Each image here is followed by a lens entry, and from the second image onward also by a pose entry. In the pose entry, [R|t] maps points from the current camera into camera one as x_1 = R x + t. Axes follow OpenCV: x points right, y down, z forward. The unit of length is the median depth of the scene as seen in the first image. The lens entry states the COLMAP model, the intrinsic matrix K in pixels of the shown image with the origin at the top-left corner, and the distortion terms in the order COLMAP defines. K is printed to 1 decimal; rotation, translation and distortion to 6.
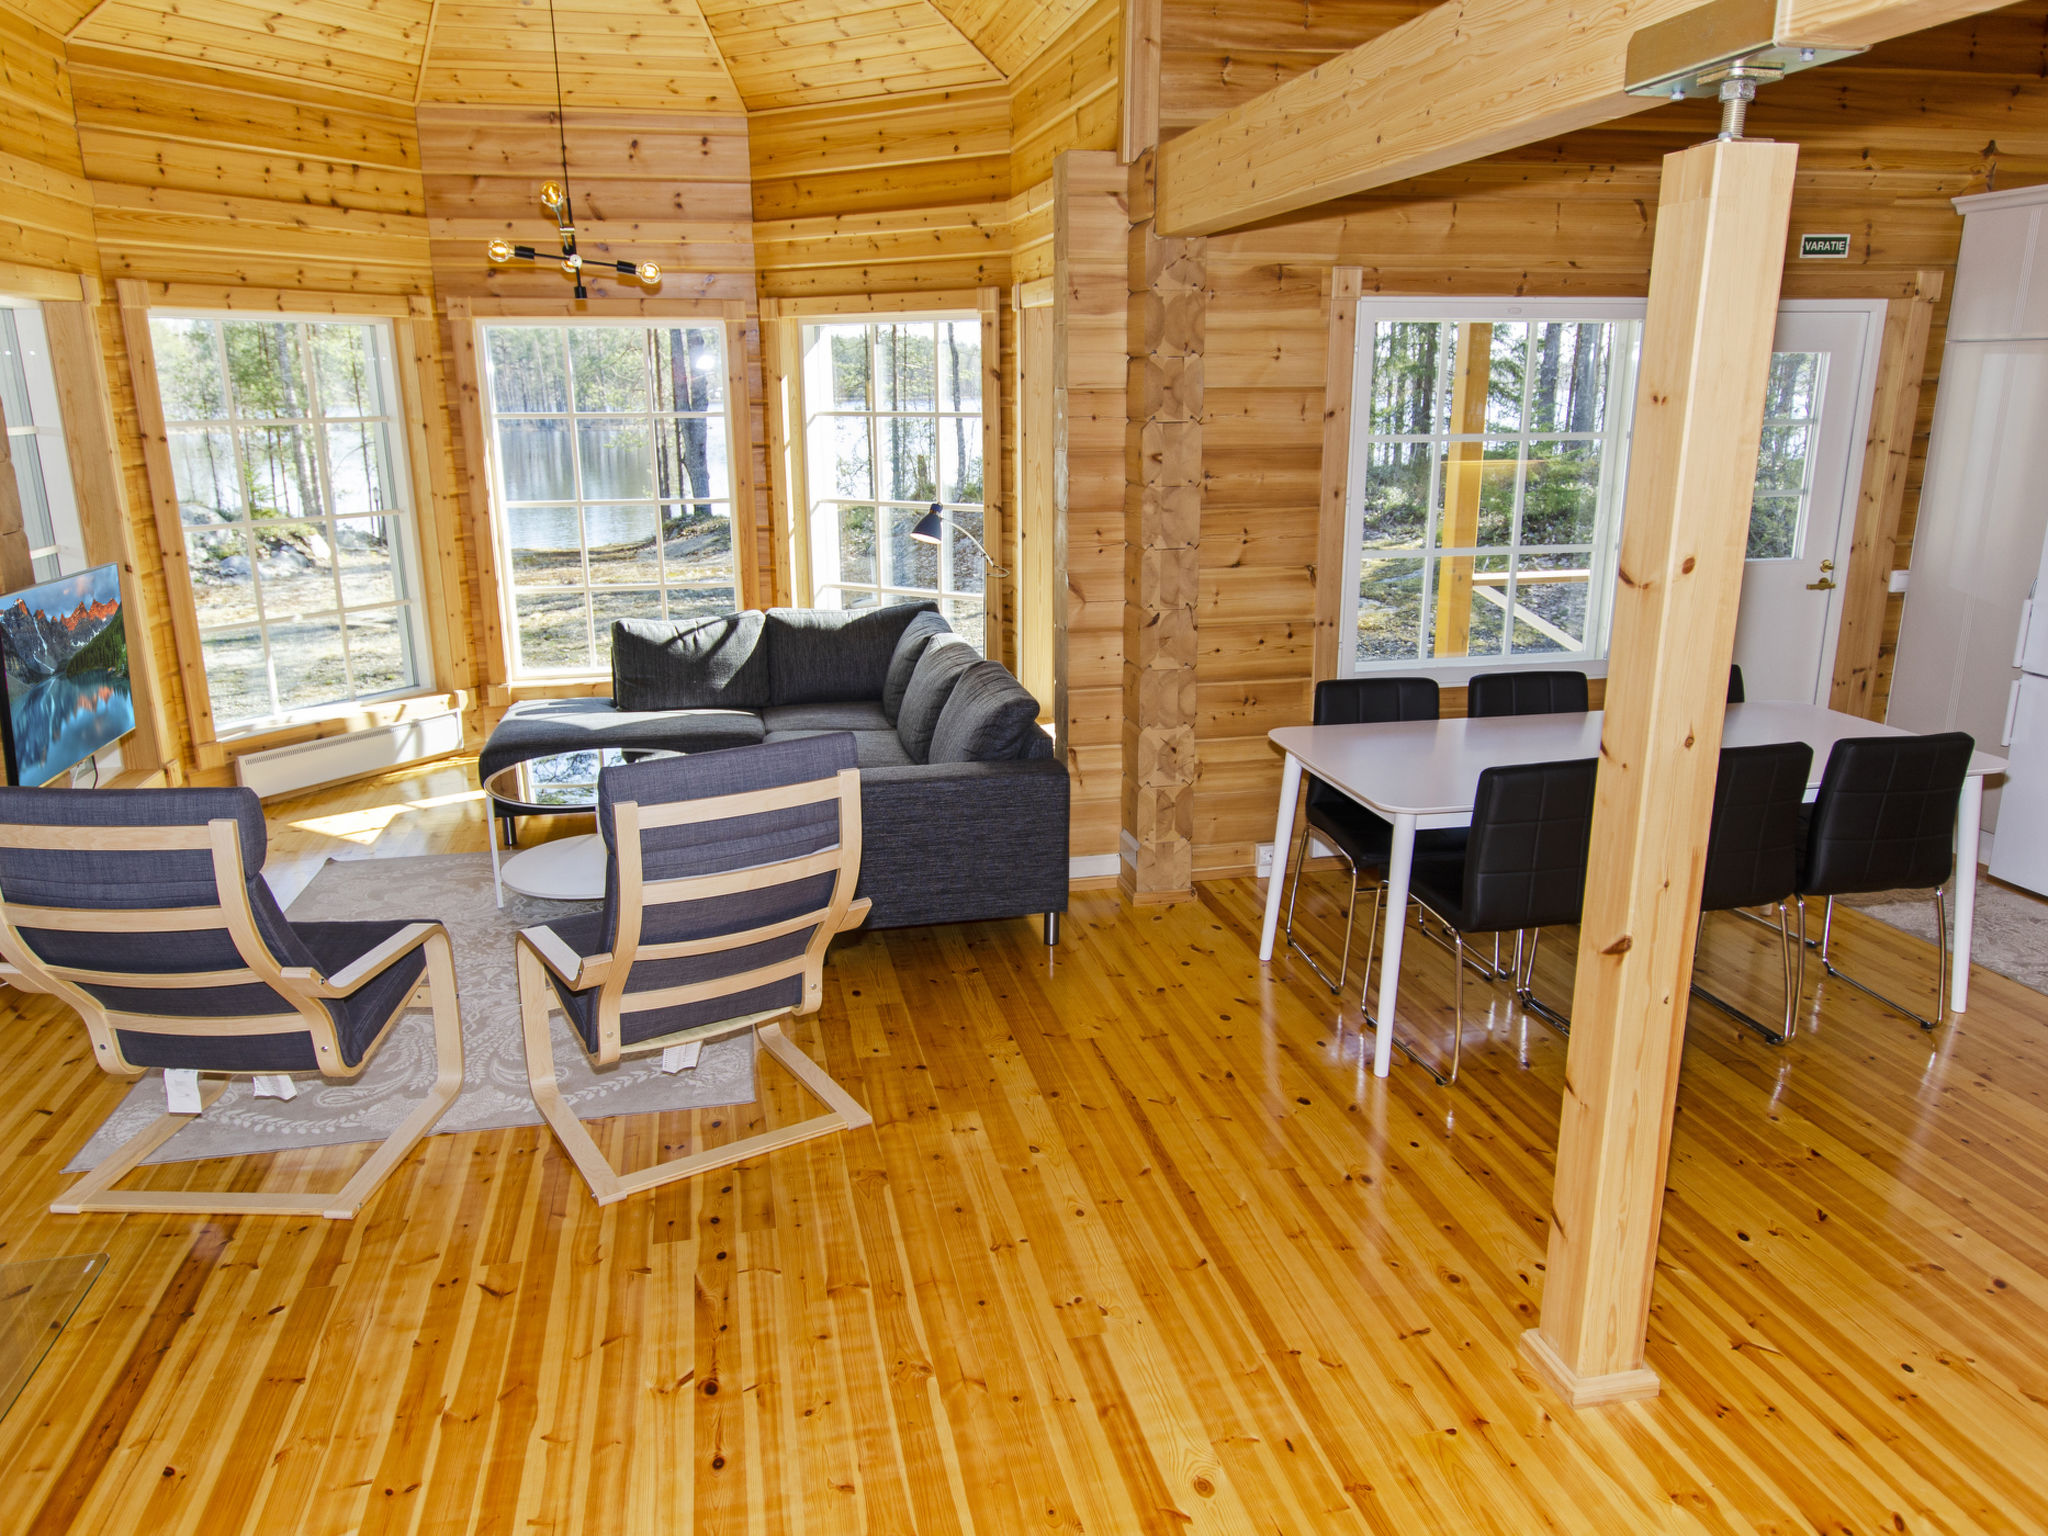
lens RADIAL K [[1428.6, 0, 1031.0], [0, 1428.6, 763.7], [0, 0, 1]] dist [0.014444, -0.006387]
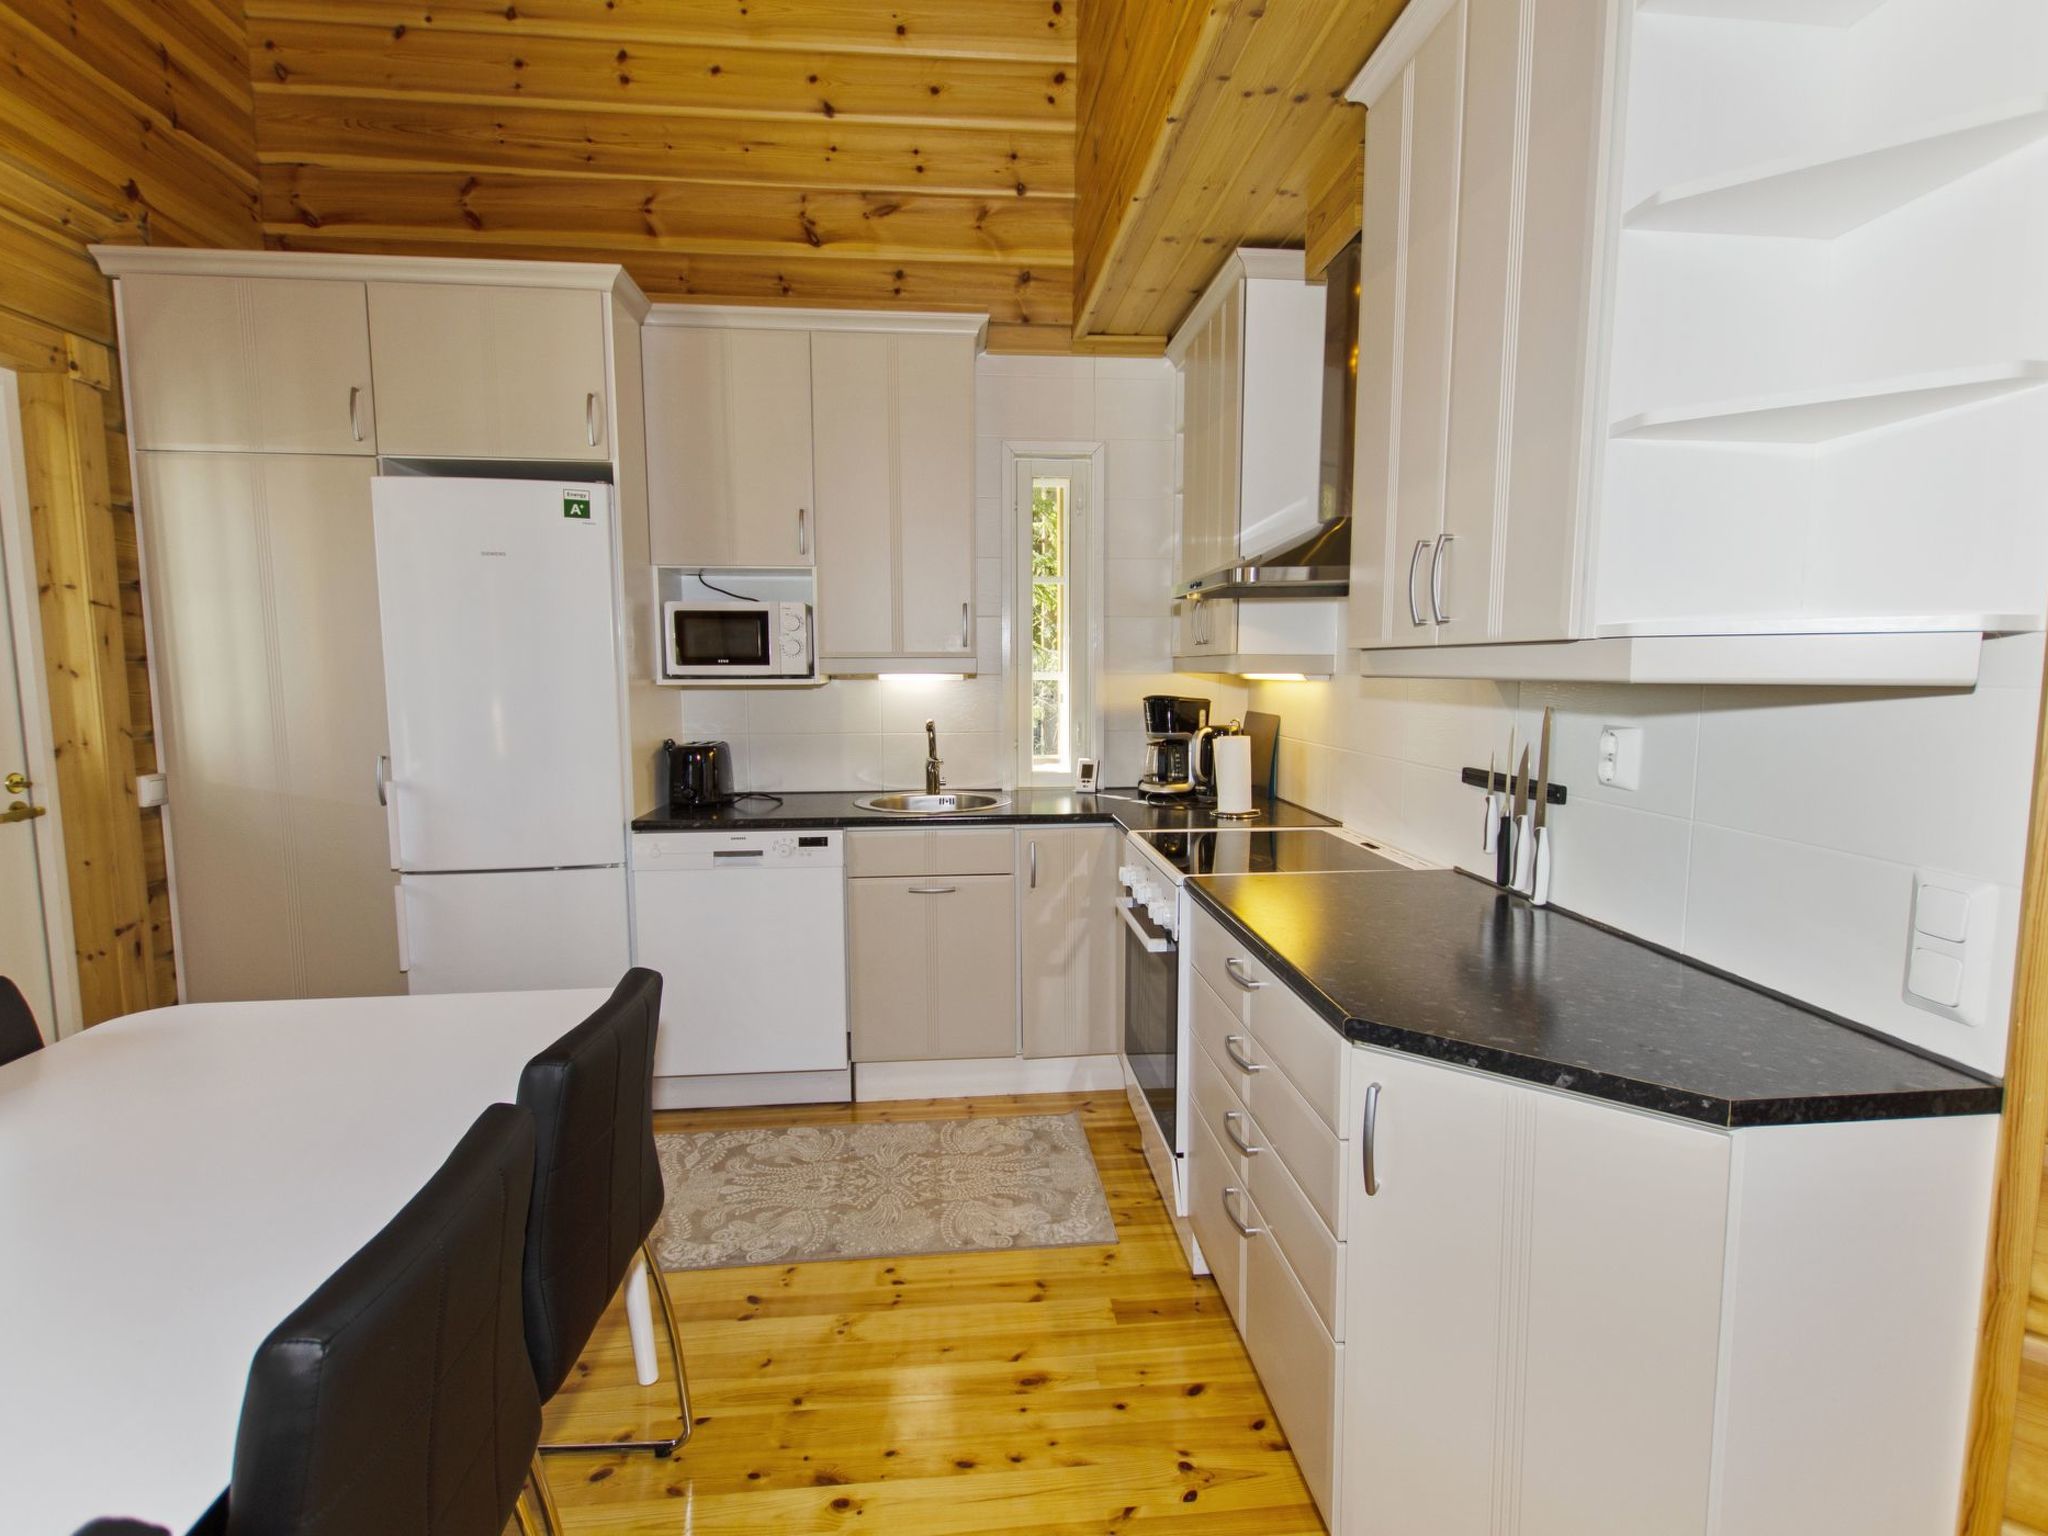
lens RADIAL K [[997.8, 0, 1032.7], [0, 997.8, 766.7], [0, 0, 1]] dist [0.013831, -0.002882]
pose [[0.126670, -0.096575, 0.987233, 0.181428], [0.258611, 0.964046, 0.061125, -0.058228], [-0.957640, 0.247566, 0.147091, 0.521685]]
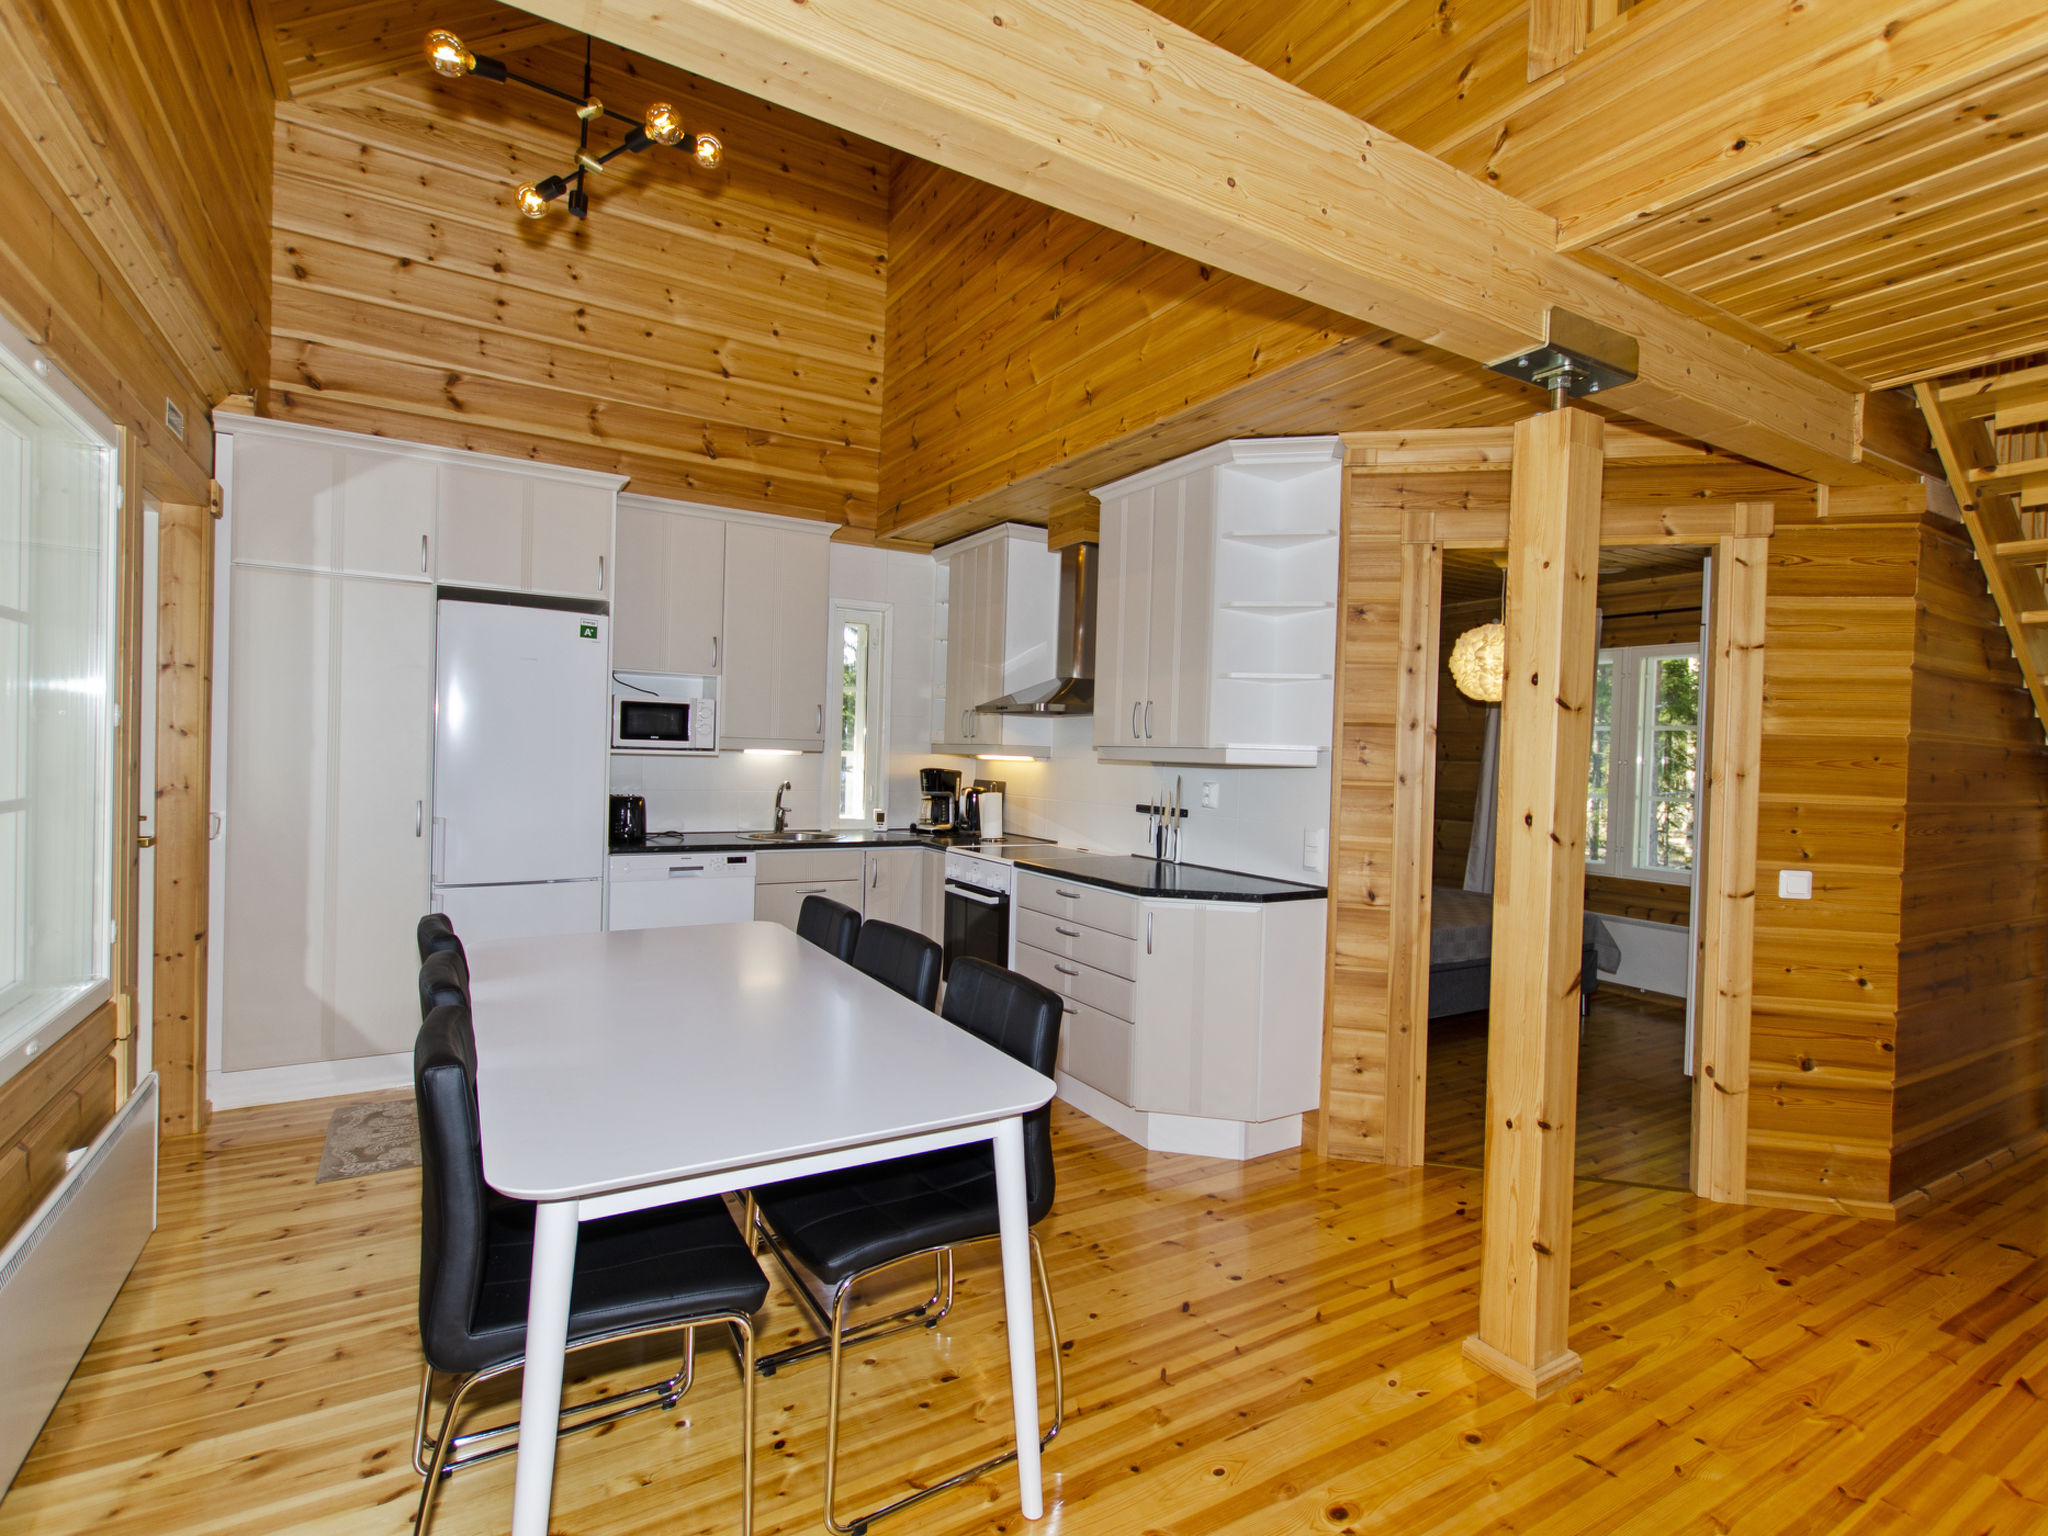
lens RADIAL K [[997.8, 0, 1032.7], [0, 997.8, 766.7], [0, 0, 1]] dist [0.013831, -0.002882]
pose [[-0.316276, -0.019533, 0.948466, -0.129275], [0.218113, 0.971507, 0.092740, -0.110119], [-0.923253, 0.236204, -0.303004, 0.719755]]
